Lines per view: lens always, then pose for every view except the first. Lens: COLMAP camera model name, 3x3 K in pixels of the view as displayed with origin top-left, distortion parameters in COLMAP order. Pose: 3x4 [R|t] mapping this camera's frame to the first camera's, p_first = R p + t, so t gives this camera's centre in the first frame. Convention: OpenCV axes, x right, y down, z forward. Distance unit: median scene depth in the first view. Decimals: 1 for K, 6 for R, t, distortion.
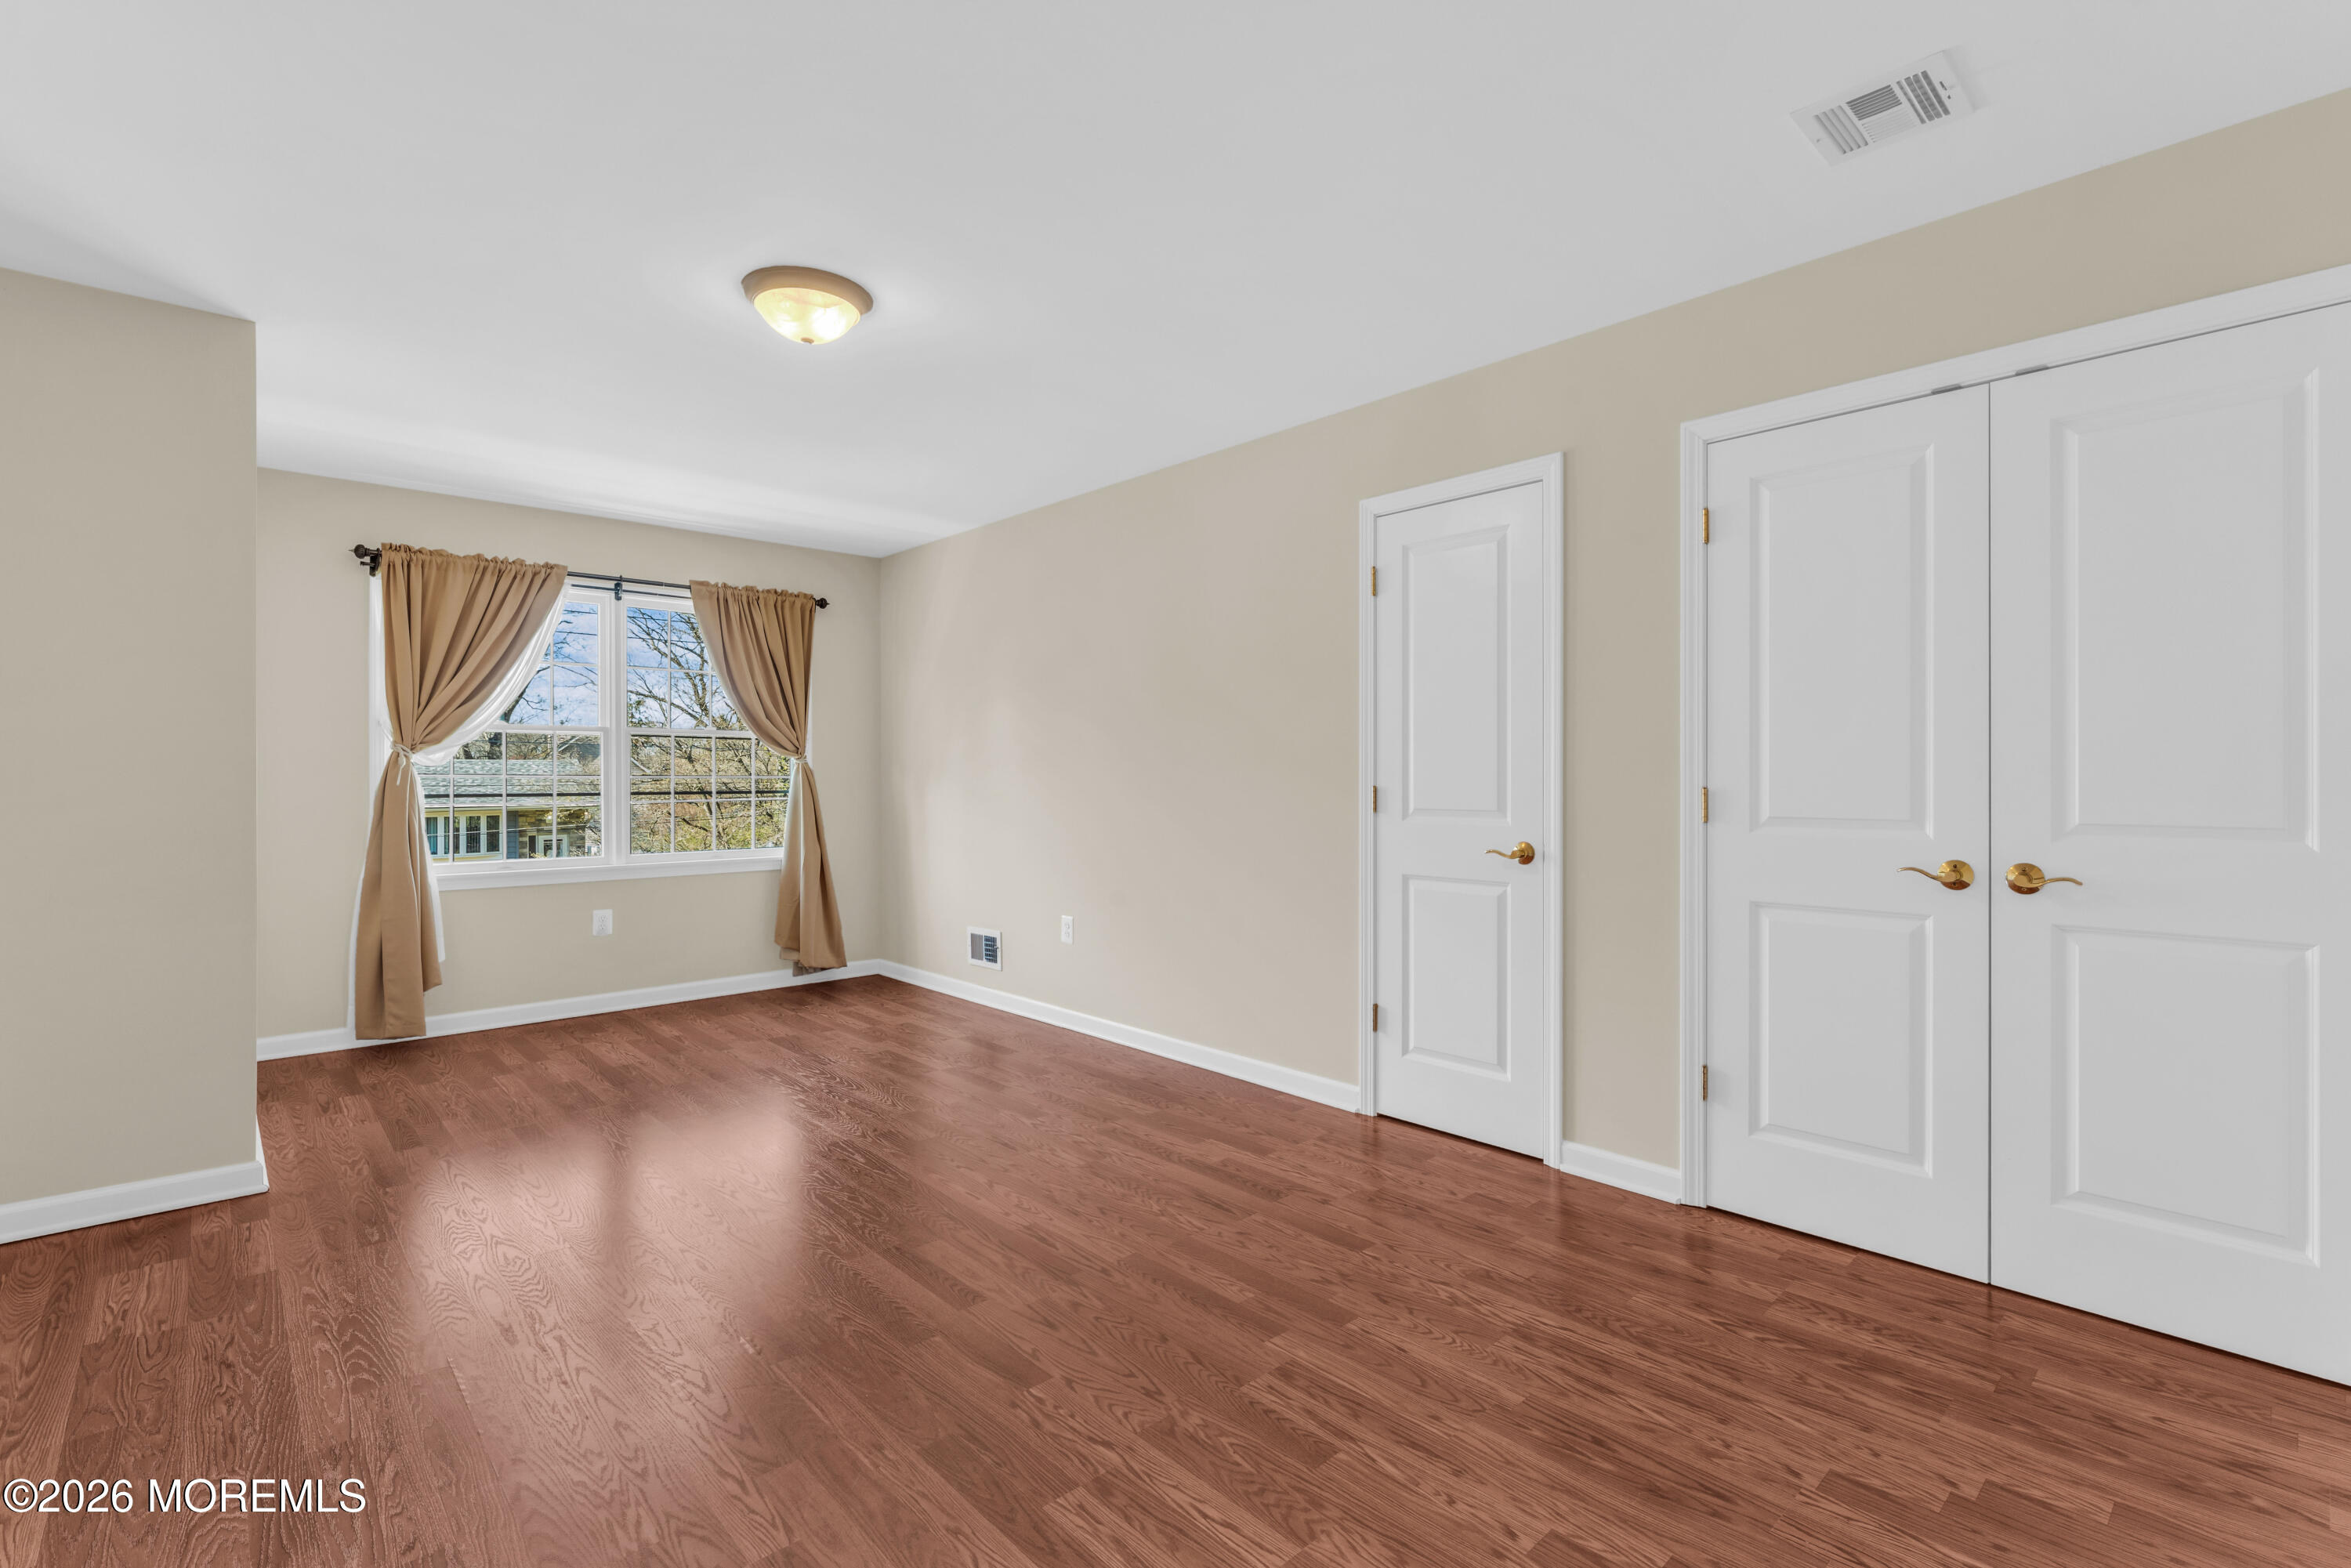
lens RADIAL K [[1060.9, 0, 1173.9], [0, 1060.9, 780.8], [0, 0, 1]] dist [0.007356, 0.000736]
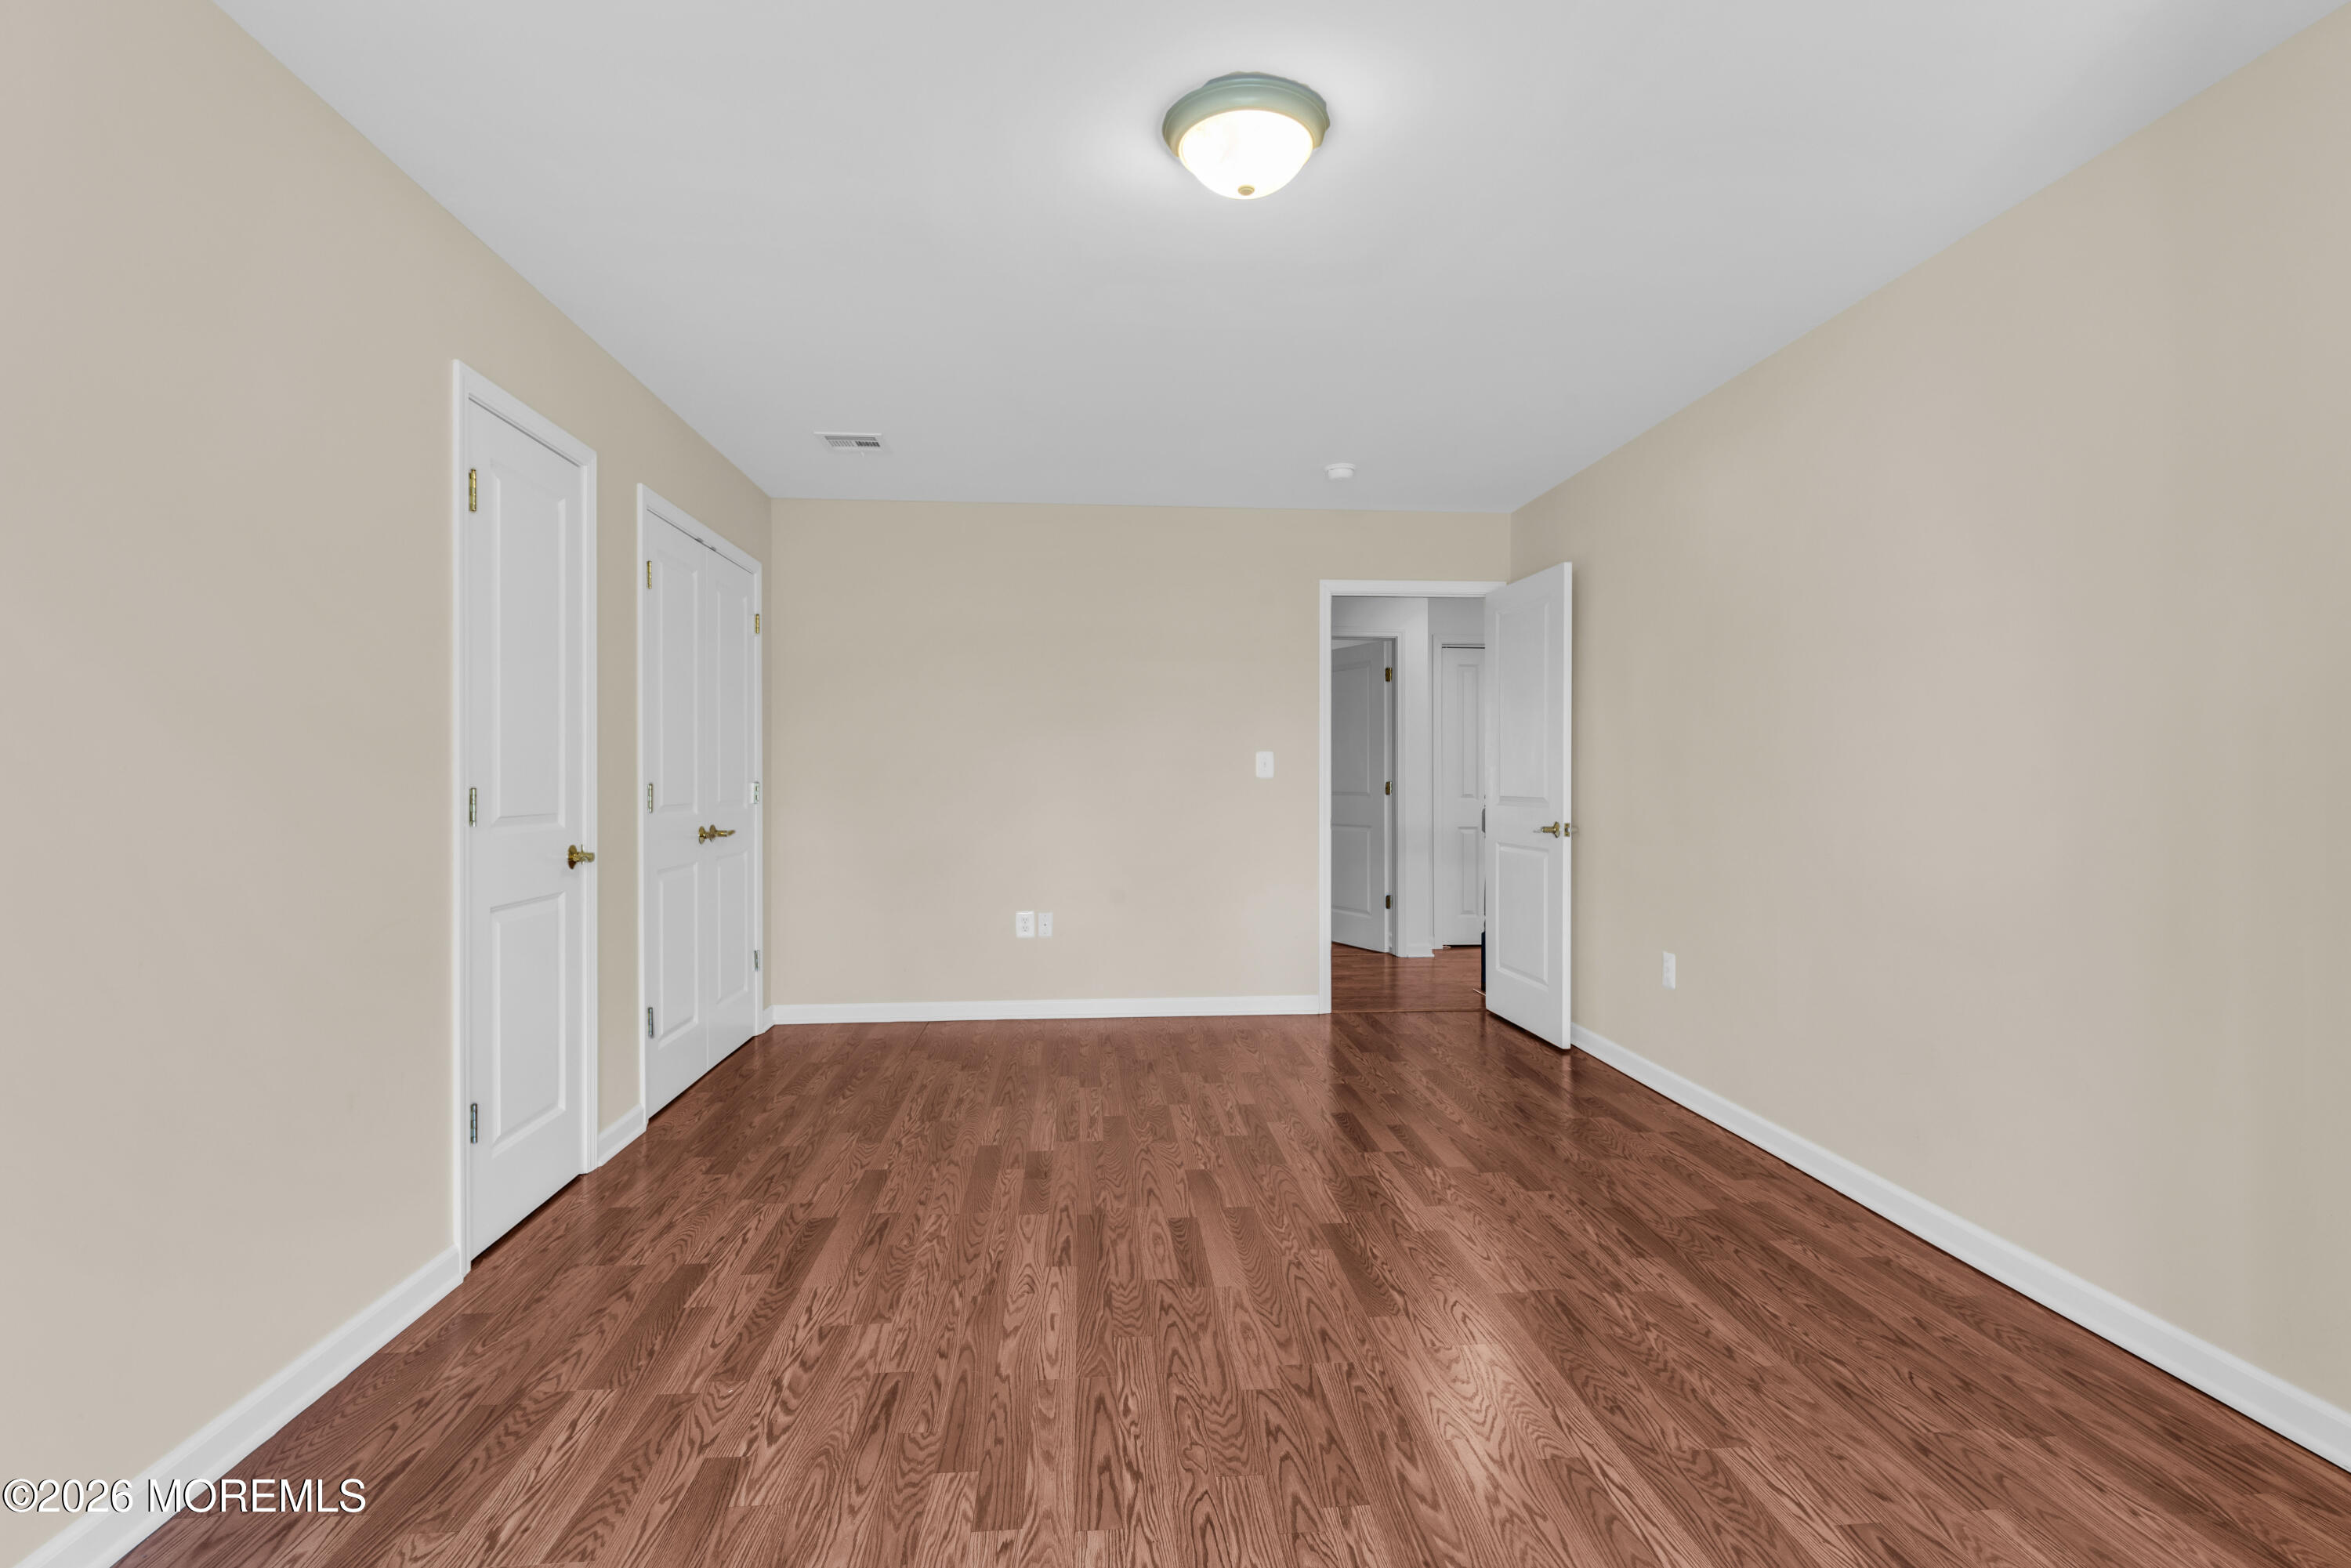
lens RADIAL K [[1090.3, 0, 1166.7], [0, 1090.3, 783.0], [0, 0, 1]] dist [-0.009557, 0.001607]
pose [[-0.783907, 0.001349, 0.620877, -0.775717], [0.008185, 0.999933, 0.008162, -0.001916], [-0.620825, 0.011480, -0.783865, 1.634091]]
